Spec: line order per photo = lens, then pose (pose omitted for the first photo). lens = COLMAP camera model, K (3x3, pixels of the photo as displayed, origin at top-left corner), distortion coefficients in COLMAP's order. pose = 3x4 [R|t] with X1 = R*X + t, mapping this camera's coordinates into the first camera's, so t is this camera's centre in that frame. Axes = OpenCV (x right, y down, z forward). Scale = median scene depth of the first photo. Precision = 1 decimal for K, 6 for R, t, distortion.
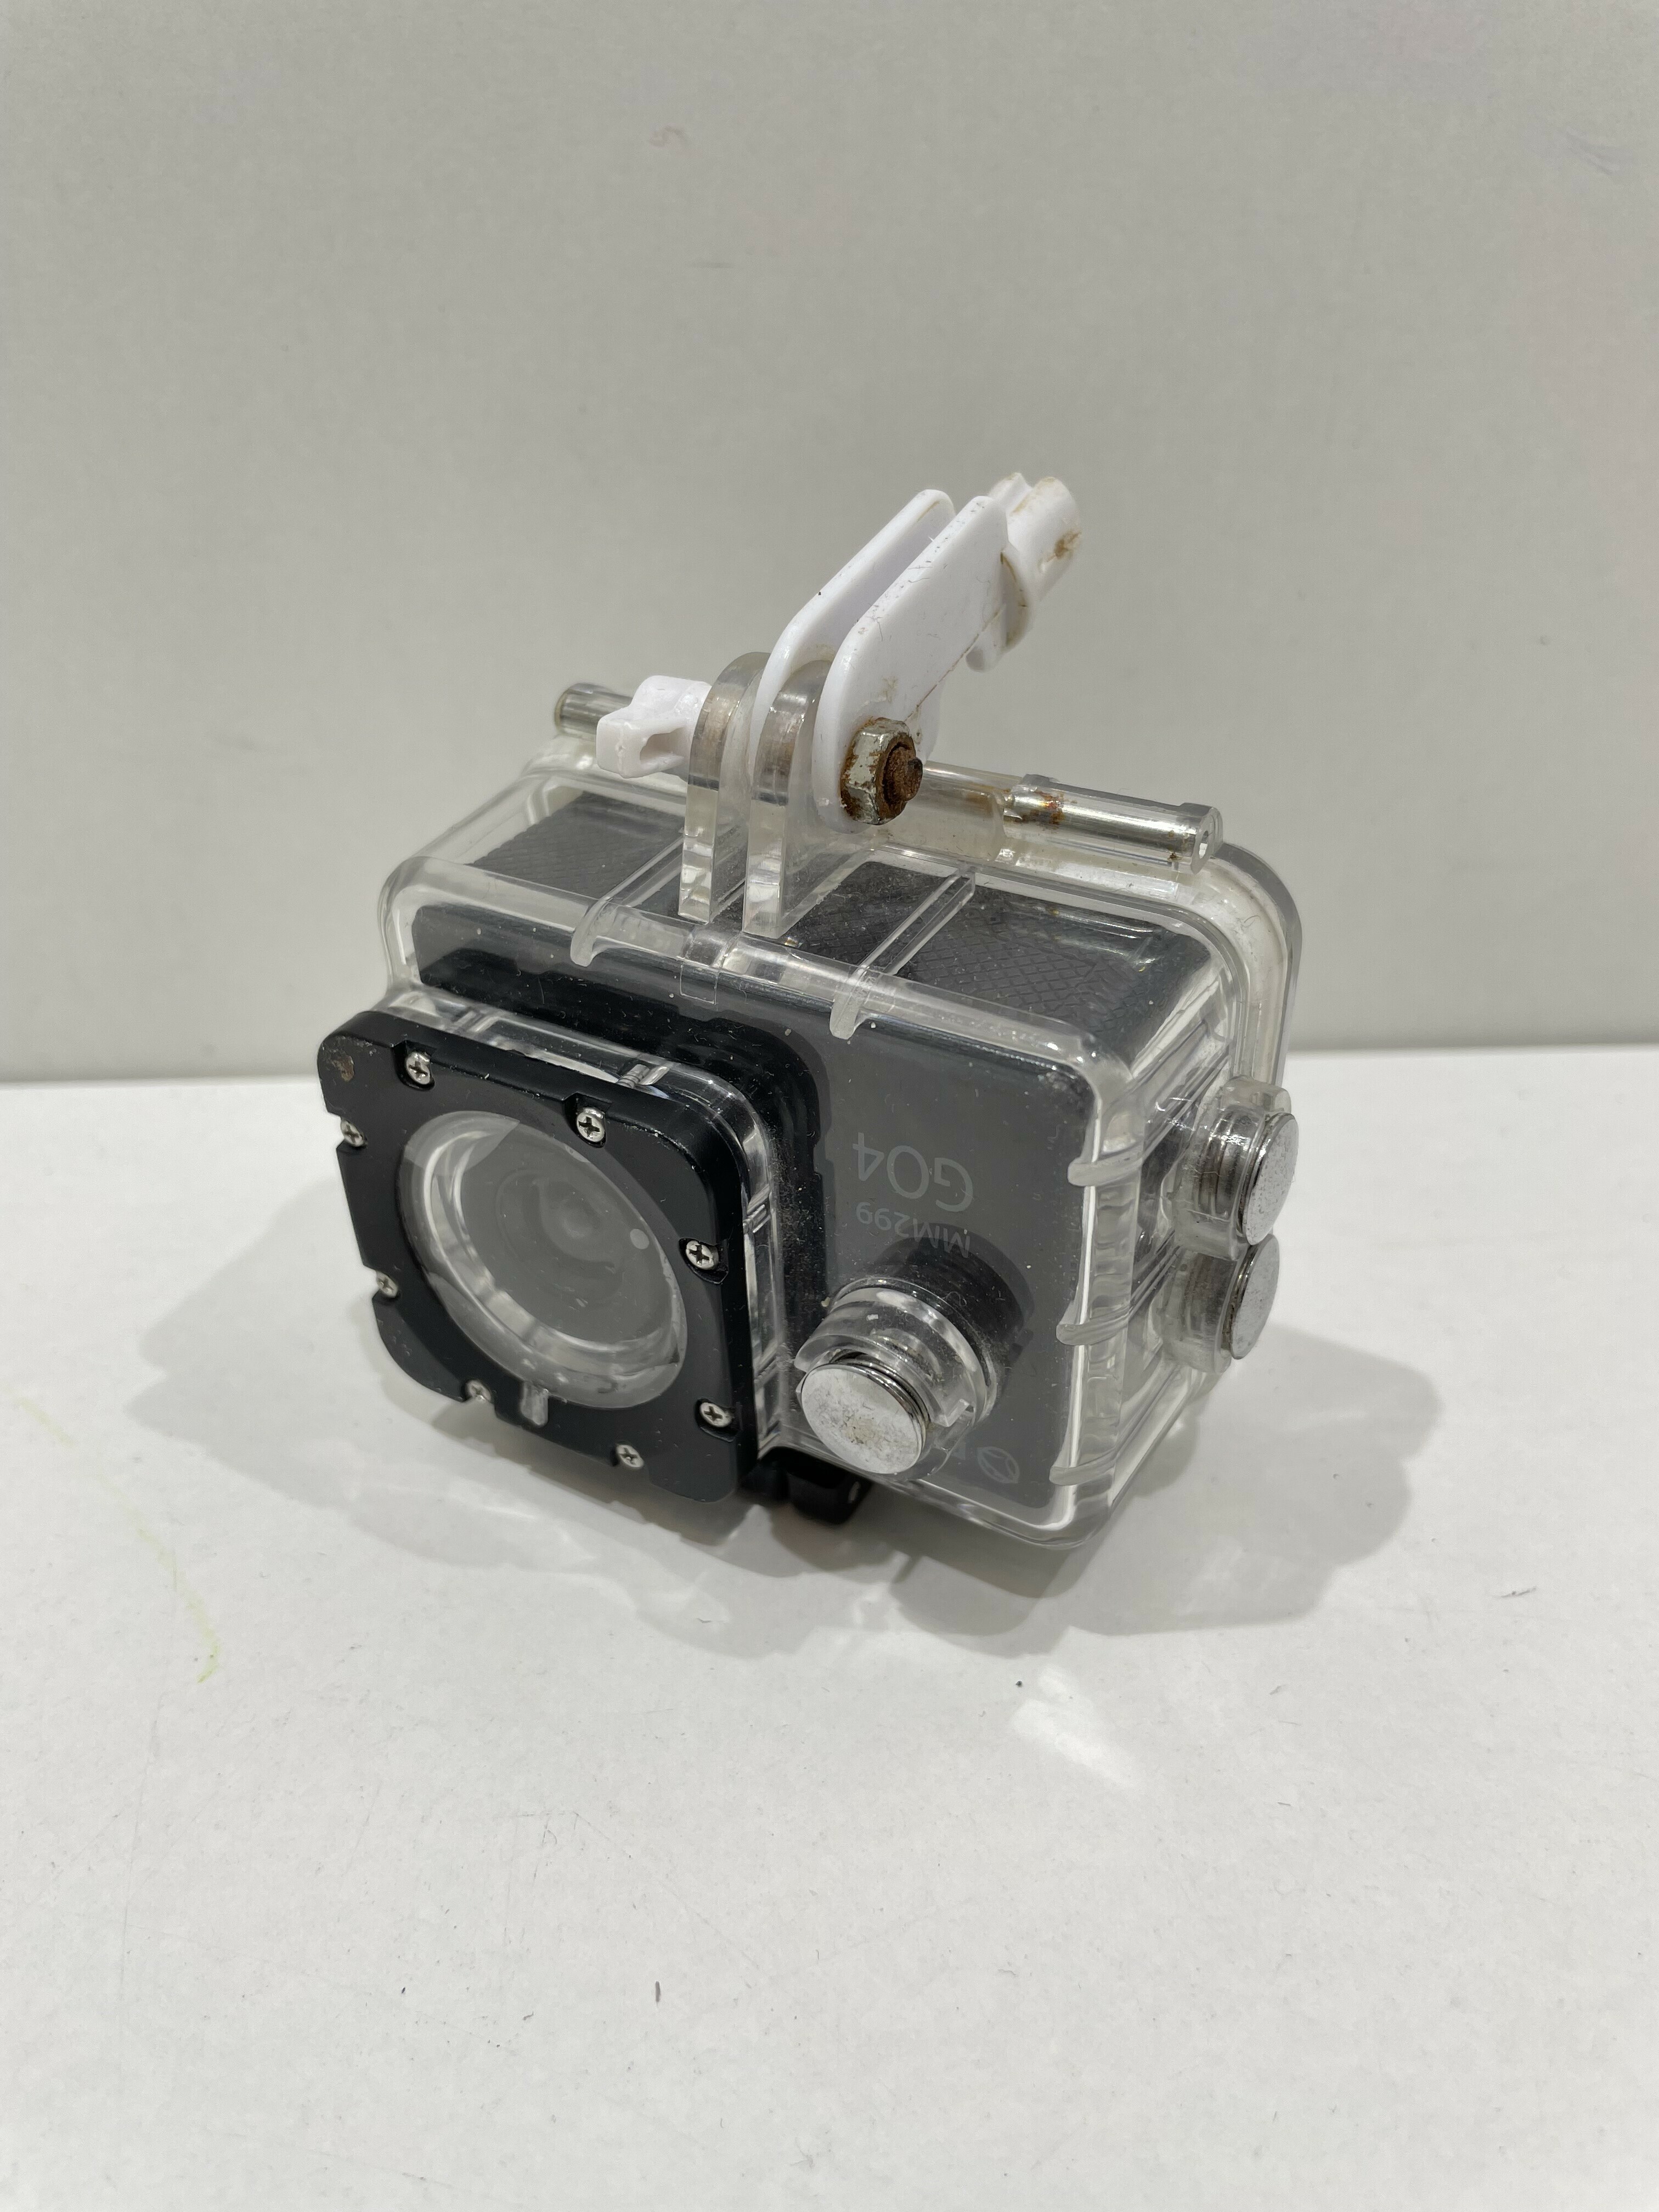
lens RADIAL K [[1766.1, 0, 829.5], [0, 1766.1, 1106.0], [0, 0, 1]] dist [0.043984, -0.101890]
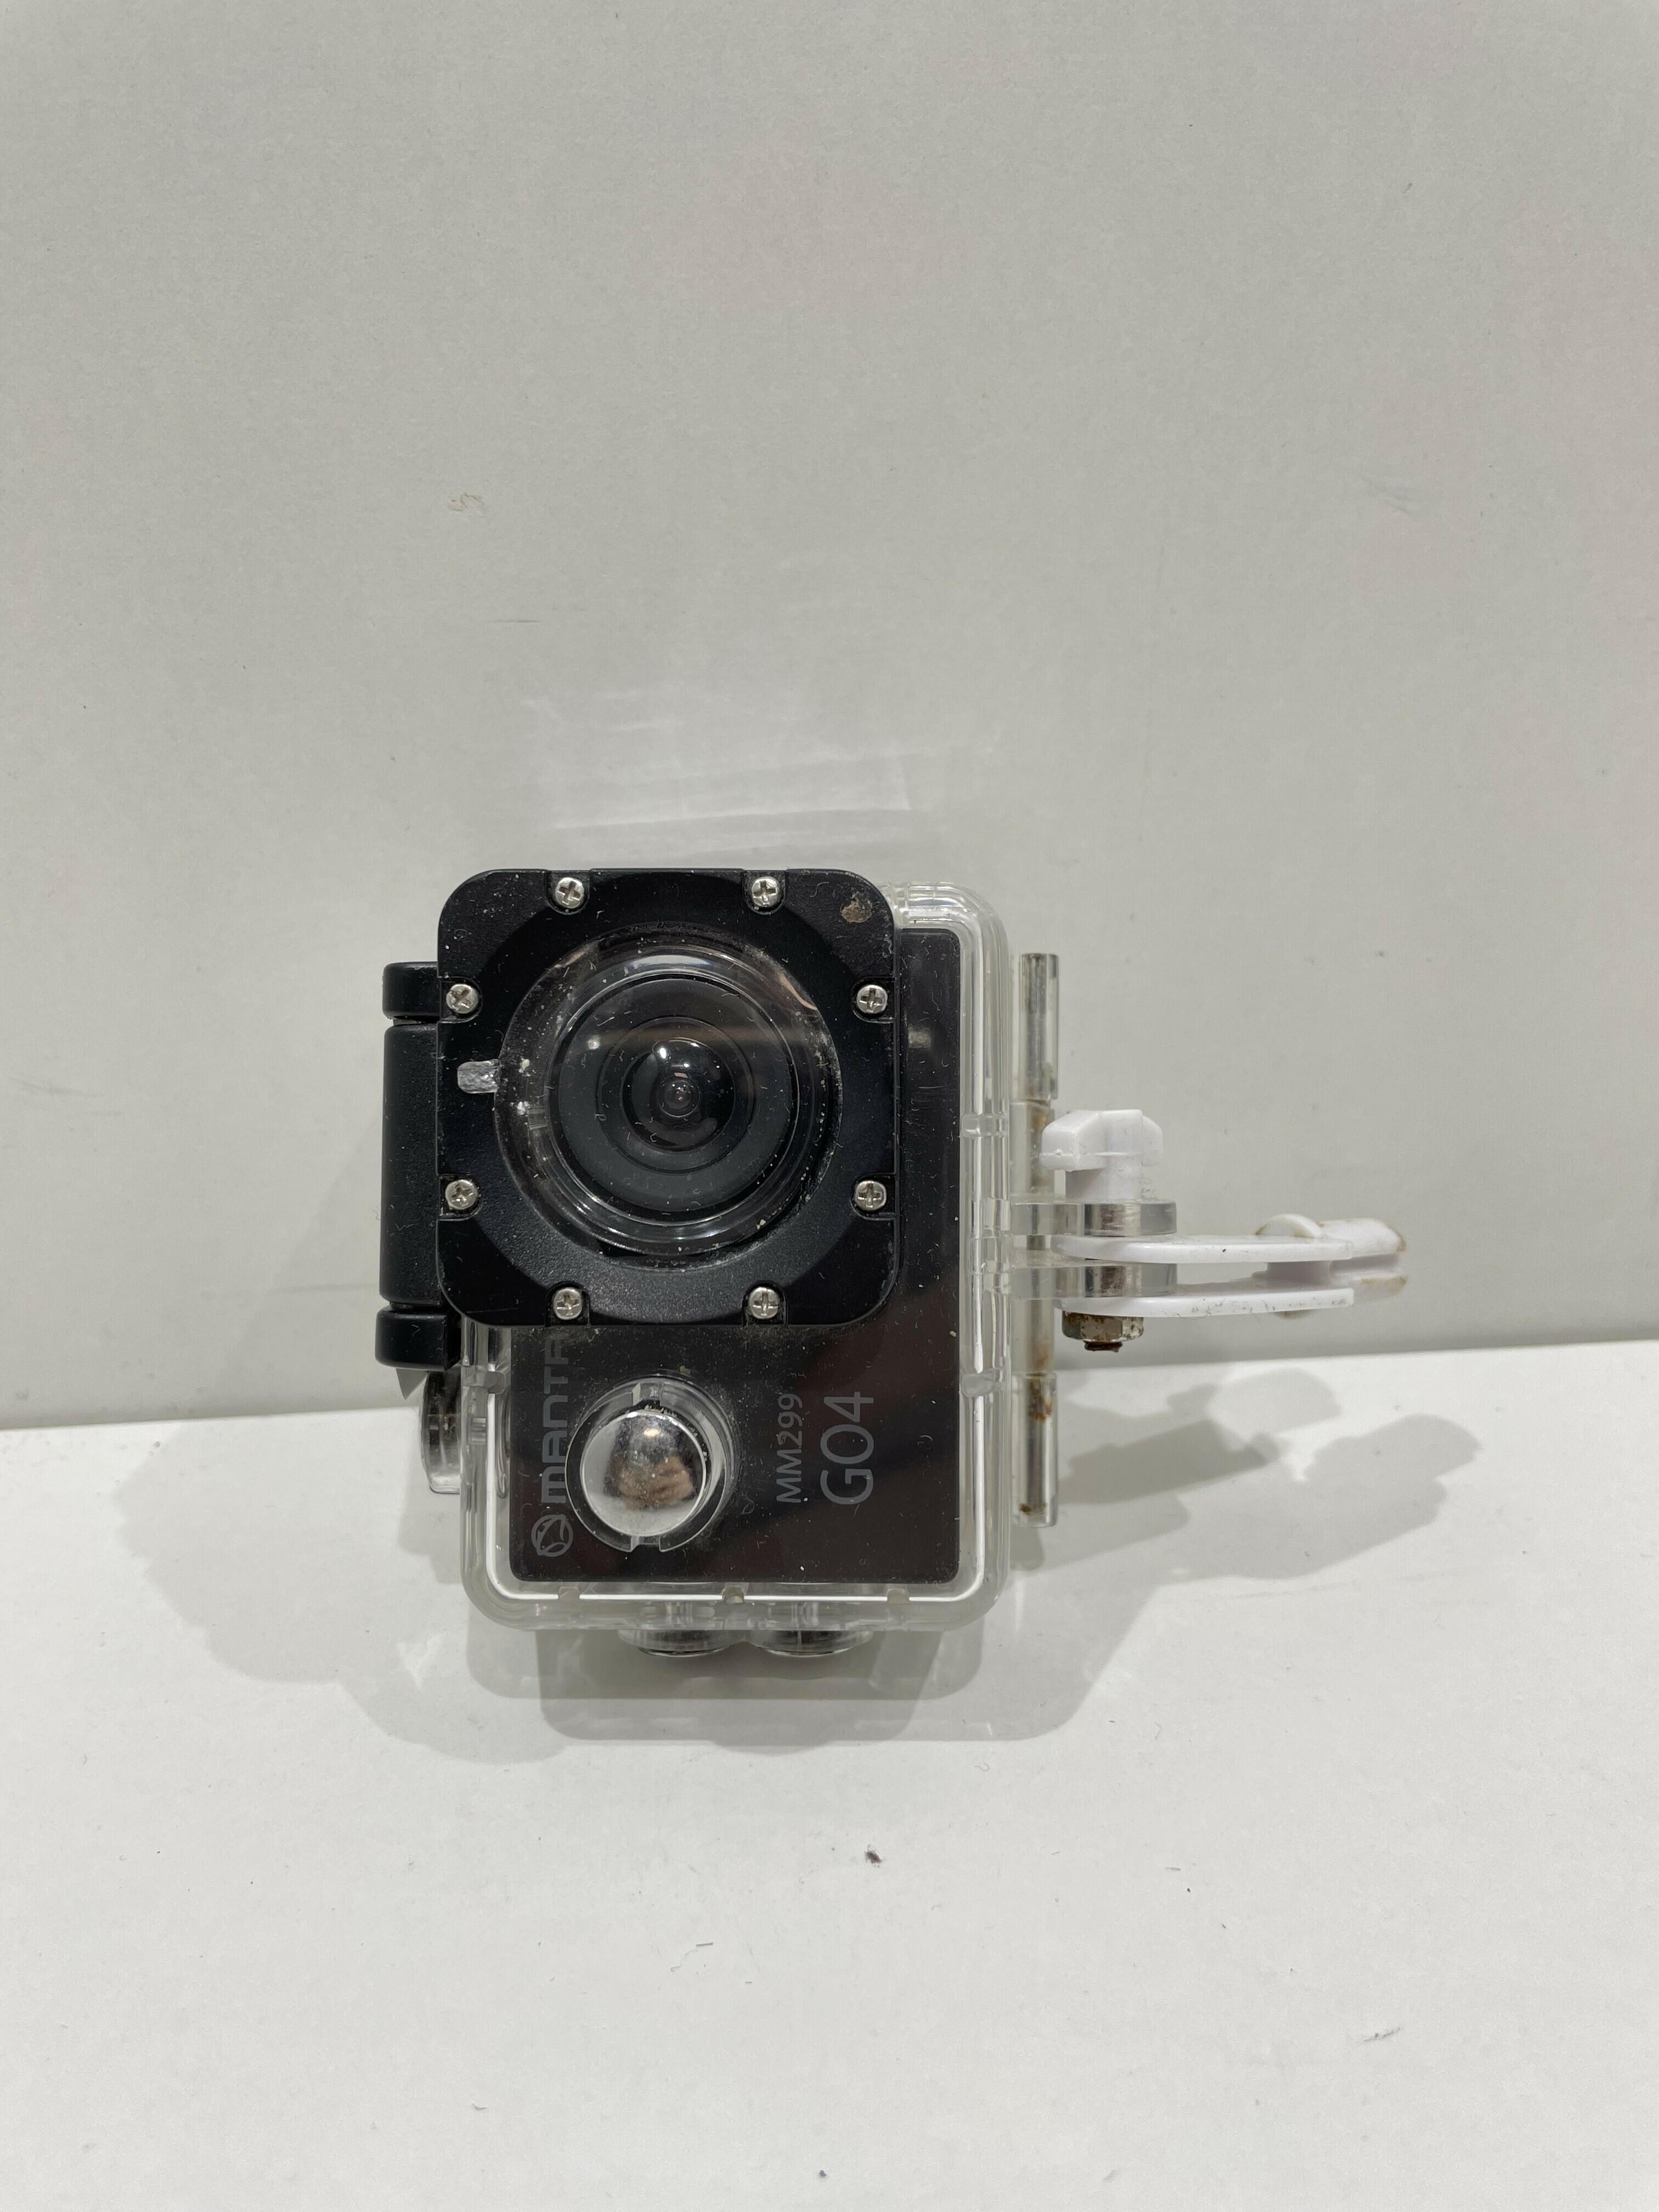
lens RADIAL K [[1763.4, 0, 829.3], [0, 1763.4, 1087.6], [0, 0, 1]] dist [0.047904, -0.104529]
pose [[0.999488, -0.023506, 0.021725, 0.104709], [0.025920, 0.992616, -0.118498, -0.116358], [-0.018779, 0.119001, 0.992717, 0.049869]]
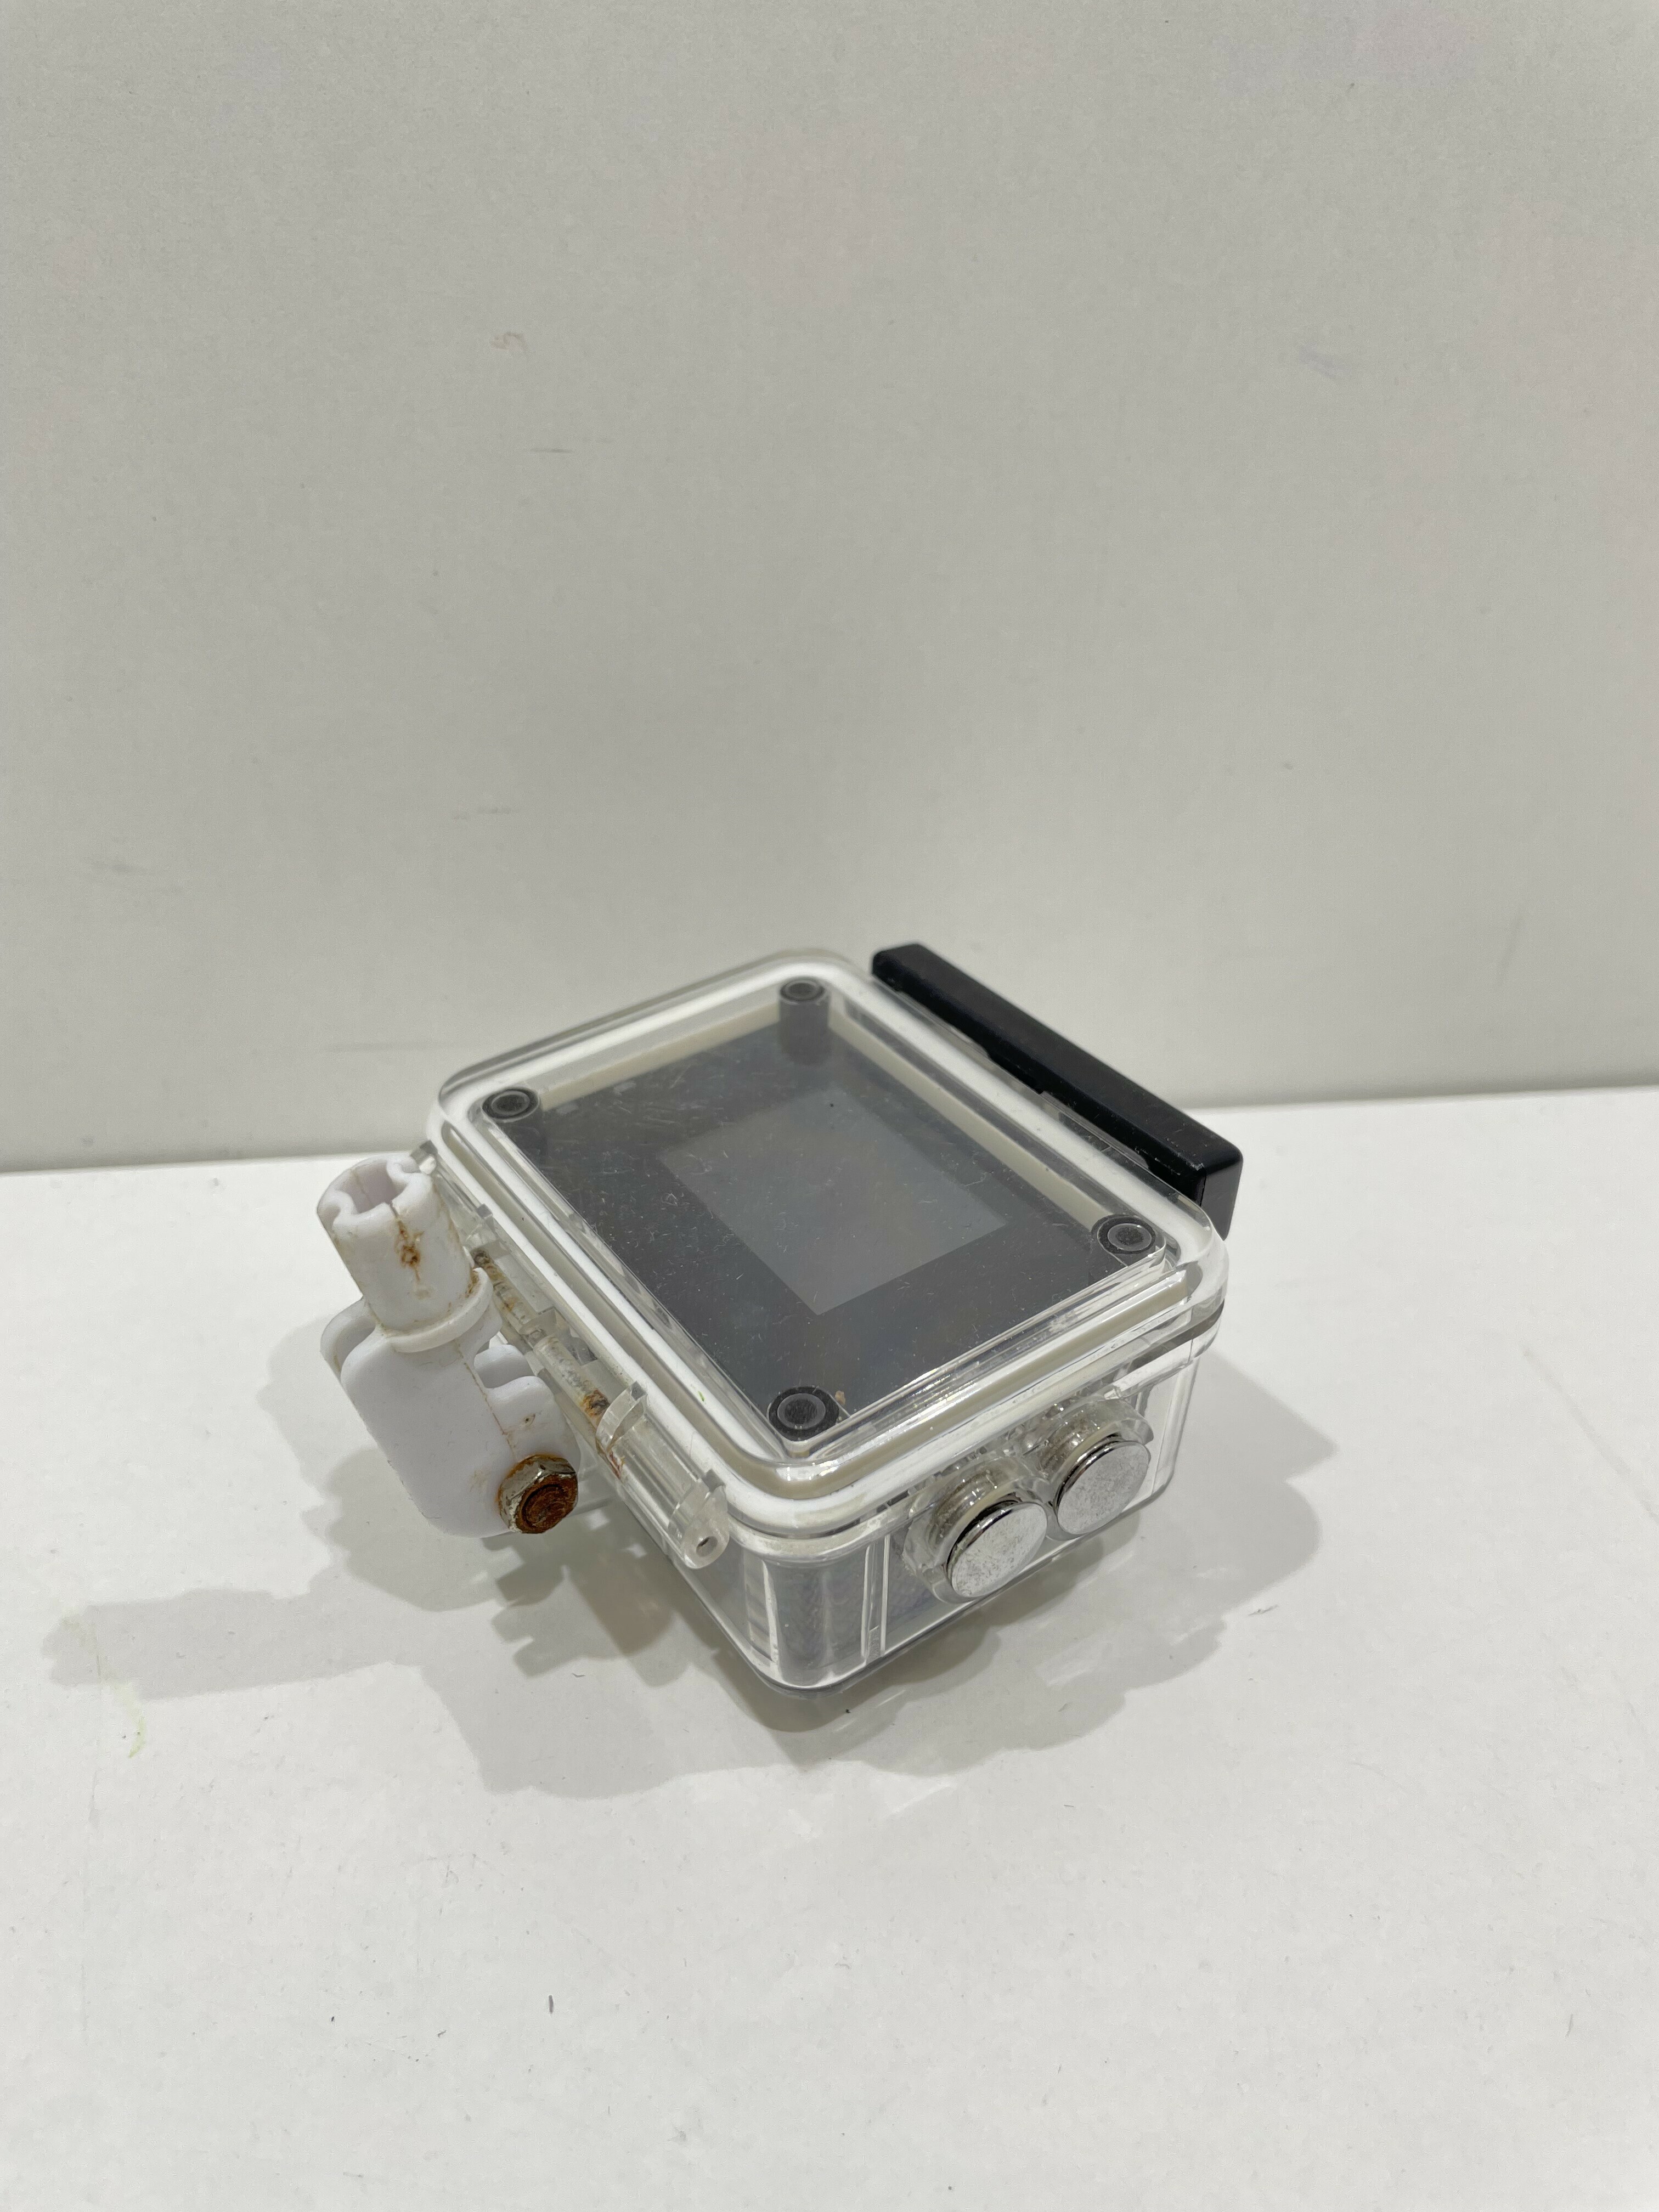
lens RADIAL K [[1743.4, 0, 852.8], [0, 1743.4, 1104.9], [0, 0, 1]] dist [0.053934, -0.108299]
pose [[0.994336, -0.023864, 0.103569, -0.002489], [0.021653, 0.999514, 0.022425, -0.108589], [-0.104053, -0.020055, 0.994369, -0.155561]]
